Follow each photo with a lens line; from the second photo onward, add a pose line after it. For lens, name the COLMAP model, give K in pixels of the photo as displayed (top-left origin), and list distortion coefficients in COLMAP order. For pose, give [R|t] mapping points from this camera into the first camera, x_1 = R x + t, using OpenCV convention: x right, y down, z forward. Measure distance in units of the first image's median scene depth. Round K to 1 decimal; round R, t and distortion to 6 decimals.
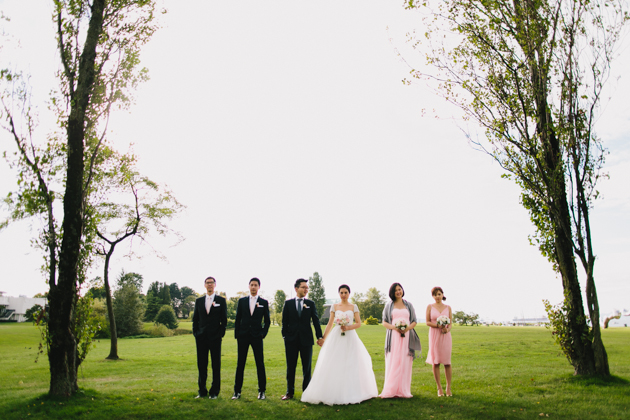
lens RADIAL K [[427.6, 0, 315.0], [0, 427.6, 210.0], [0, 0, 1]] dist [-0.051197, 0.048089]
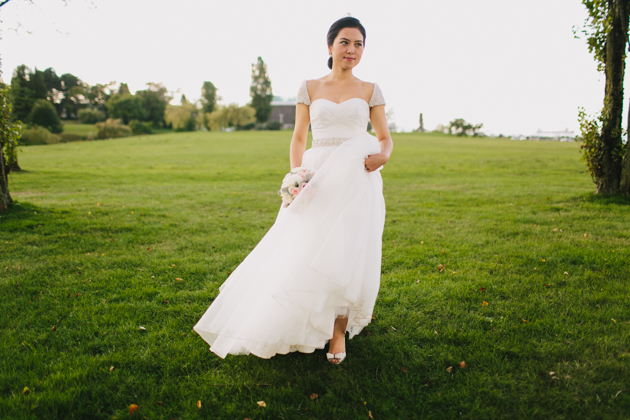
lens RADIAL K [[613.4, 0, 315.0], [0, 613.4, 210.0], [0, 0, 1]] dist [-0.061043, 0.025299]
pose [[0.995504, 0.008799, 0.094307, -0.066457], [-0.044050, 0.924453, 0.378743, -0.021908], [-0.083850, -0.381194, 0.920685, -0.097954]]
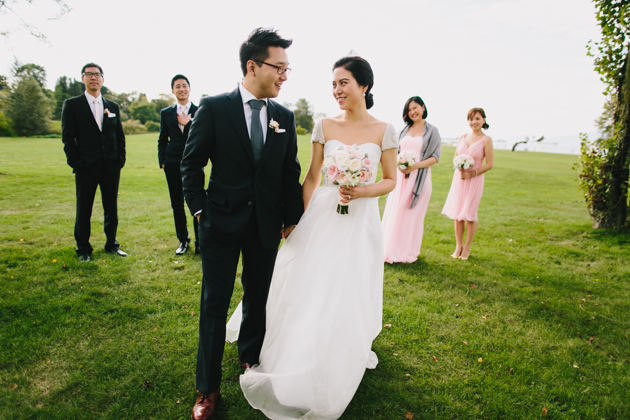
lens RADIAL K [[427.6, 0, 315.0], [0, 427.6, 210.0], [0, 0, 1]] dist [-0.051197, 0.048089]
pose [[0.984481, 0.022318, 0.174065, -0.049080], [-0.094470, 0.903295, 0.418489, 0.060981], [-0.147892, -0.428438, 0.891386, 0.318849]]
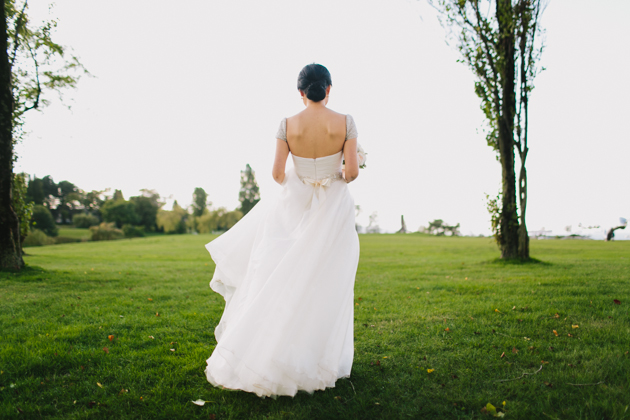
lens RADIAL K [[597.4, 0, 315.0], [0, 597.4, 210.0], [0, 0, 1]] dist [-0.060832, 0.002767]
pose [[0.993577, 0.013666, 0.112330, -0.016286], [-0.037949, 0.975435, 0.216993, -0.030240], [-0.106605, -0.219862, 0.969689, -0.323635]]
